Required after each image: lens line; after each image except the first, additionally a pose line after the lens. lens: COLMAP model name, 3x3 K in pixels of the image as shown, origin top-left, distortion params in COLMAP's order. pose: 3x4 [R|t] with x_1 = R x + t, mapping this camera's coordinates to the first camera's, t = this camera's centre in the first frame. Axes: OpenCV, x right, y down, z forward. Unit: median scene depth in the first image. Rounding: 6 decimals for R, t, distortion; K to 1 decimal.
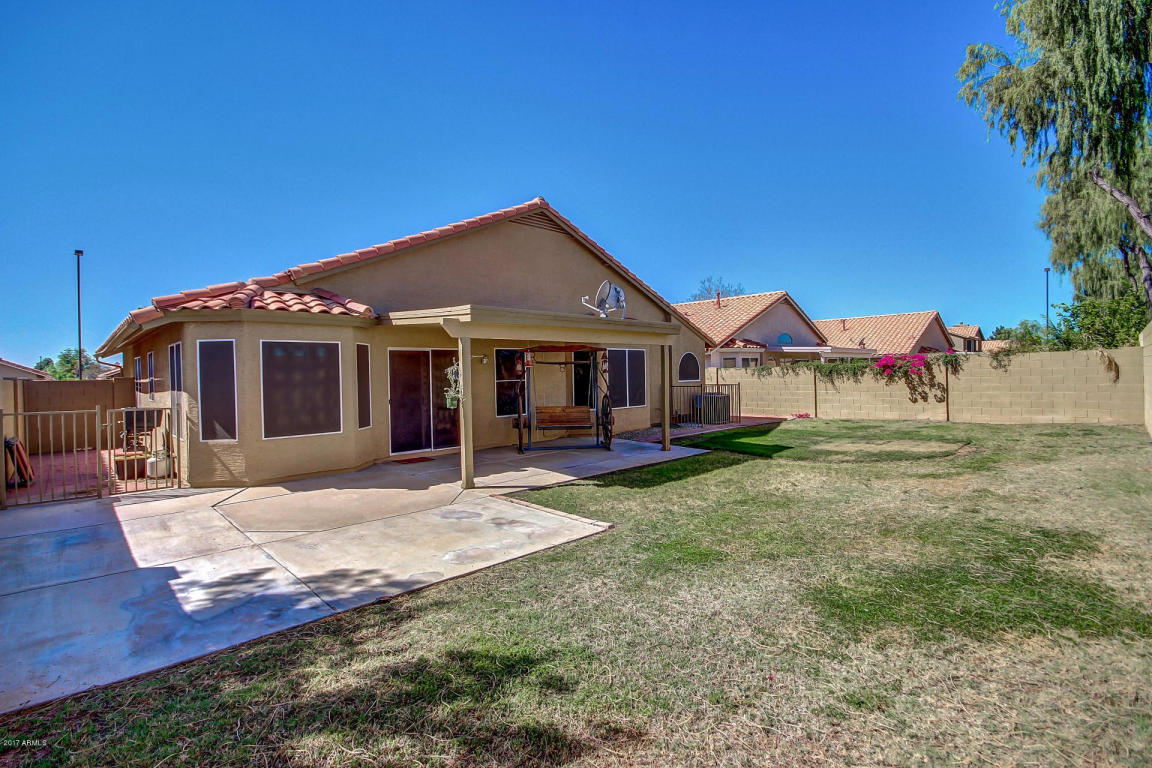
lens RADIAL K [[530.7, 0, 569.0], [0, 530.7, 377.2], [0, 0, 1]] dist [0.016846, -0.016187]
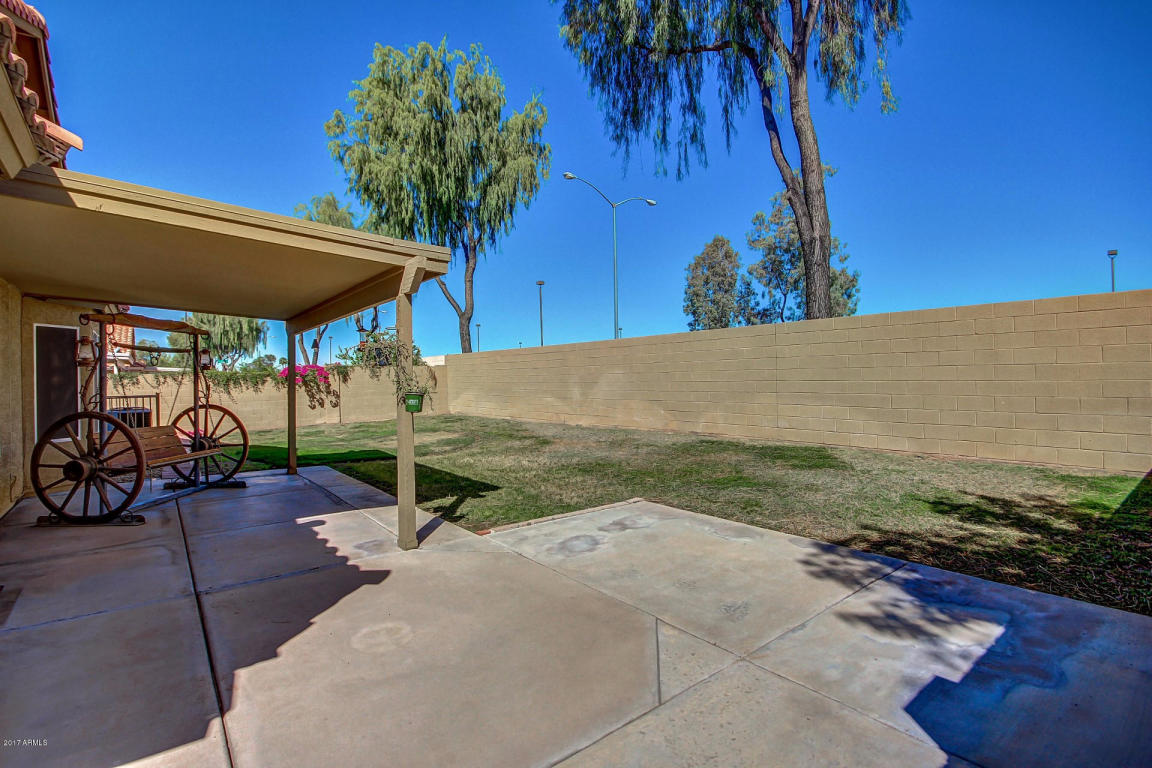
lens RADIAL K [[530.7, 0, 569.0], [0, 530.7, 377.2], [0, 0, 1]] dist [0.016846, -0.016187]
pose [[0.088646, 0.020164, 0.995859, -1.270384], [0.021002, 0.999535, -0.022108, 0.058413], [-0.995842, 0.022875, 0.088182, 1.266687]]
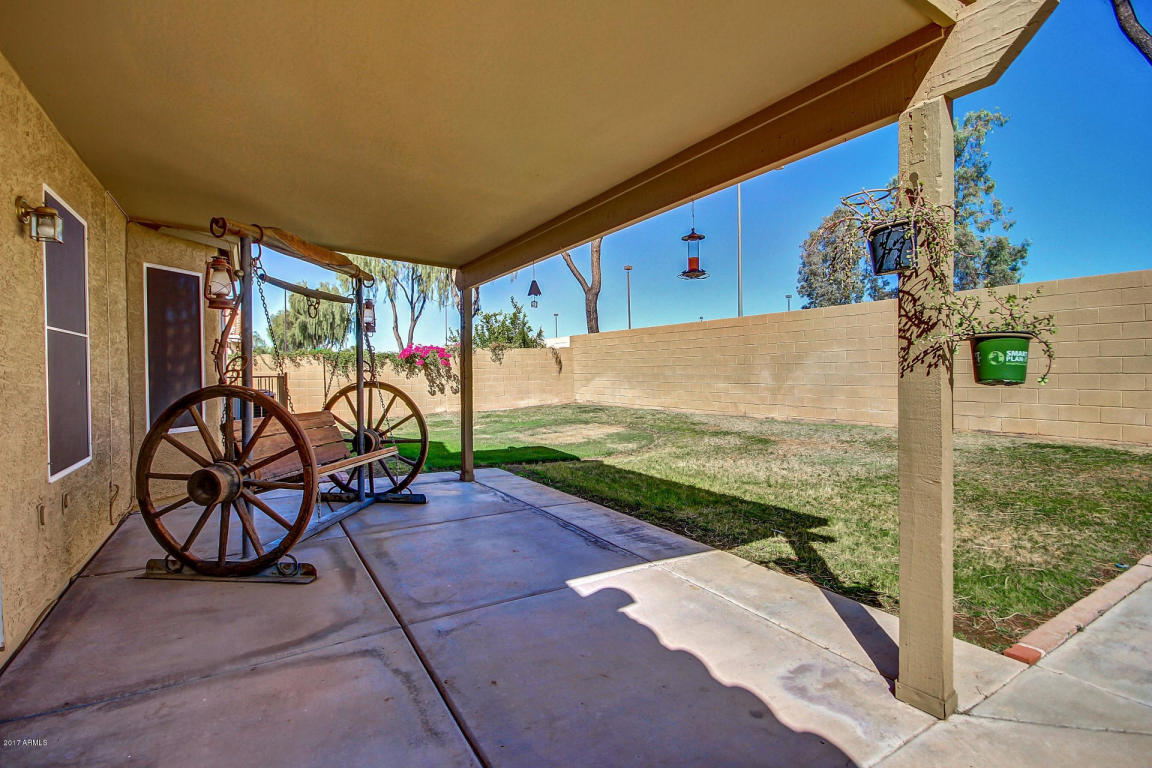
lens RADIAL K [[530.7, 0, 569.0], [0, 530.7, 377.2], [0, 0, 1]] dist [0.016846, -0.016187]
pose [[0.213111, 0.005031, 0.977015, -0.792577], [0.014701, 0.999857, -0.008356, 0.086605], [-0.976917, 0.016144, 0.213007, 1.823786]]
